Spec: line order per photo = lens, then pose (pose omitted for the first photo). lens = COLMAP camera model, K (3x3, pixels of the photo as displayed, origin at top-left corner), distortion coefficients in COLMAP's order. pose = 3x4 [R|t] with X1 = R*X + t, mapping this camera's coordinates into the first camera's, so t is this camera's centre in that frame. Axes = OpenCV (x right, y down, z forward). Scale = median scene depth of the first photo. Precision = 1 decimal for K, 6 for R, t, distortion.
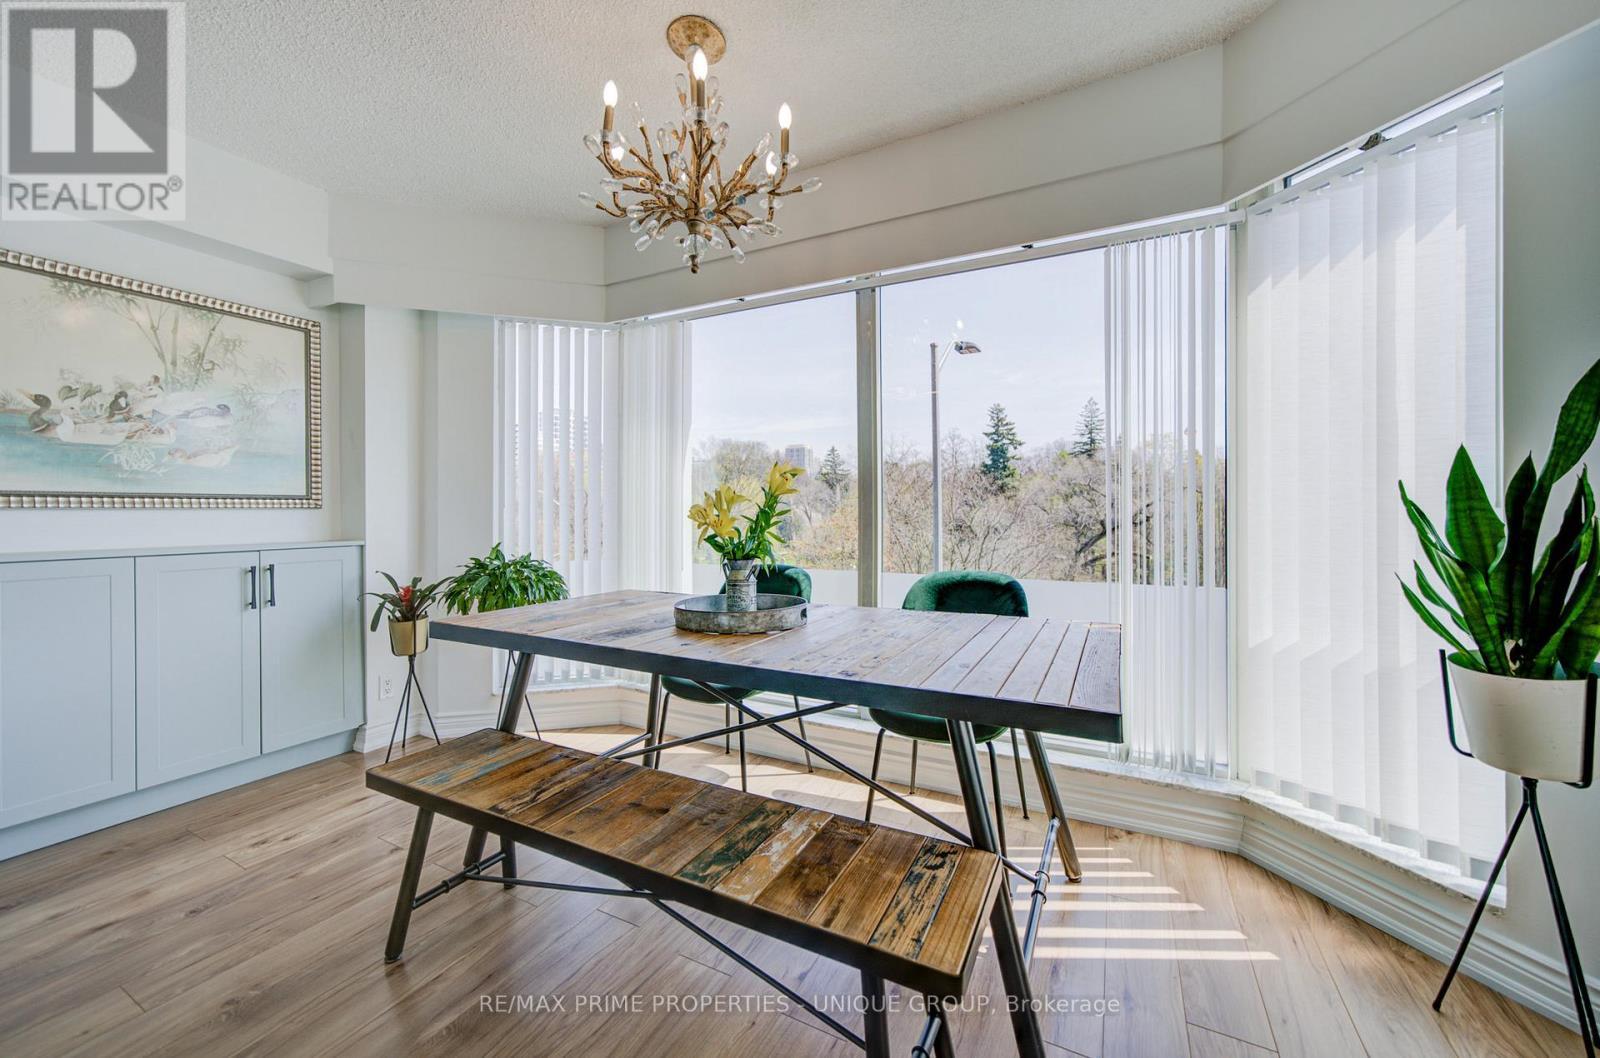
lens RADIAL K [[622.0, 0, 795.8], [0, 622.0, 511.0], [0, 0, 1]] dist [-0.000418, -0.000240]
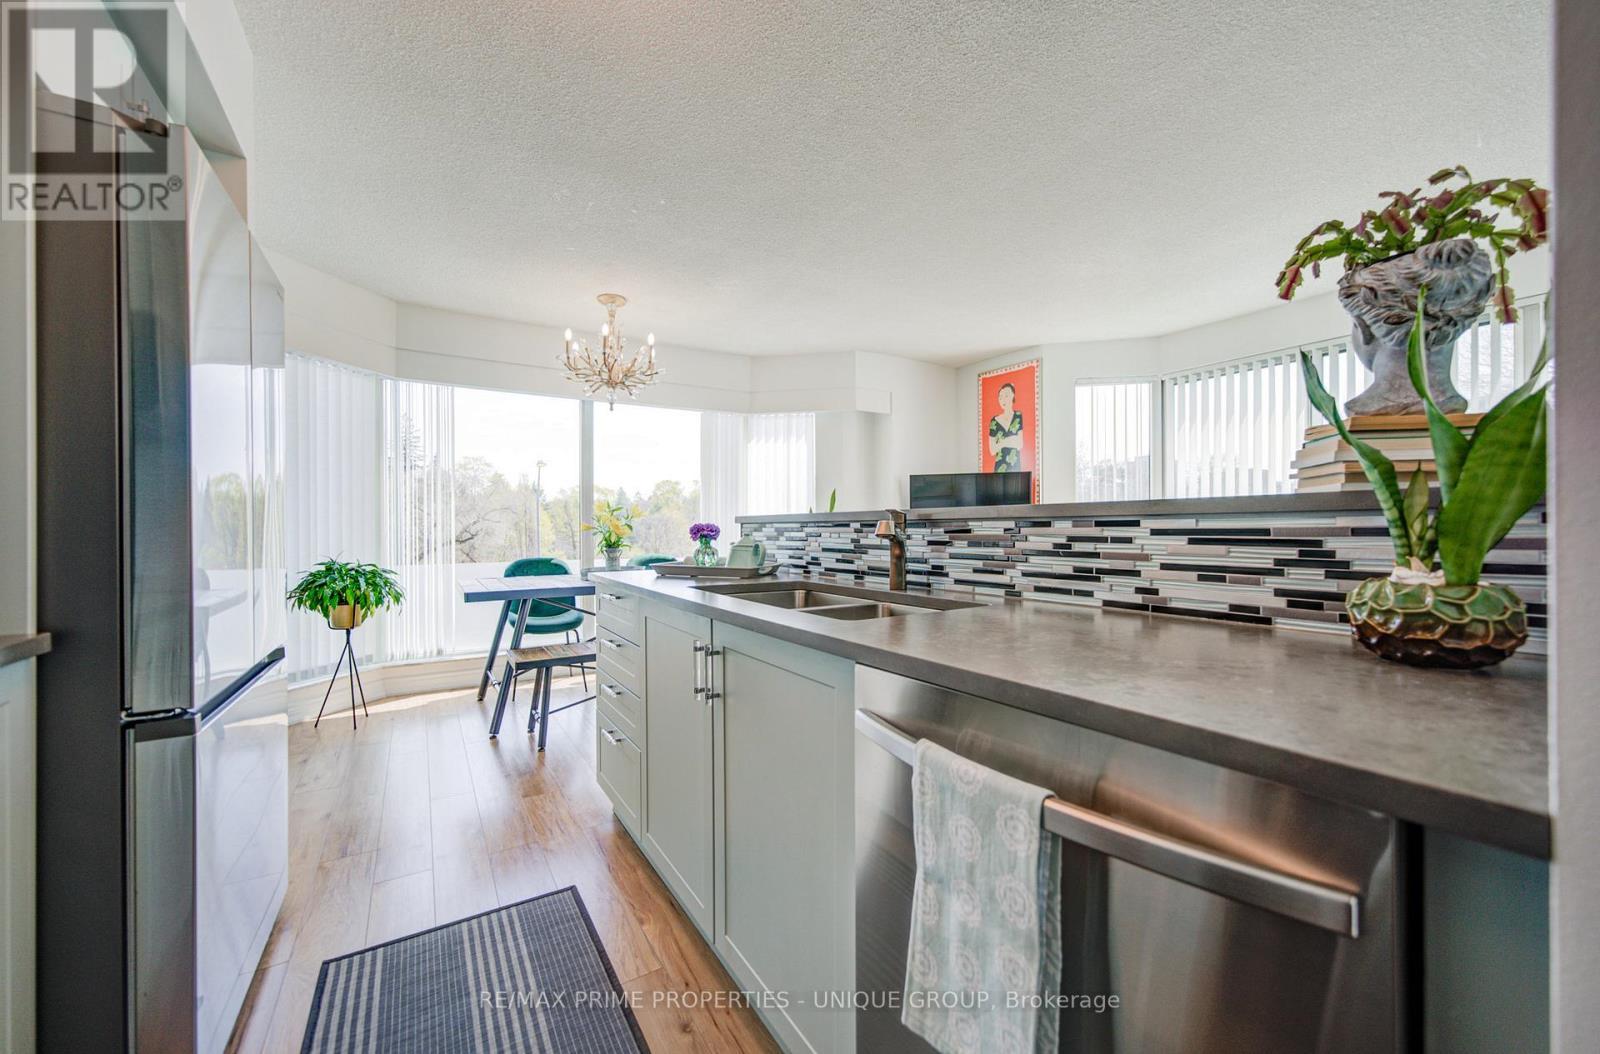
lens RADIAL K [[605.4, 0, 800.0], [0, 605.4, 527.0], [0, 0, 1]] dist [0.001508, 0.000123]
pose [[0.496666, 0.000033, 0.867942, -1.644207], [0.003765, 0.999991, -0.002192, 0.016177], [-0.867933, 0.004356, 0.496661, -0.586693]]
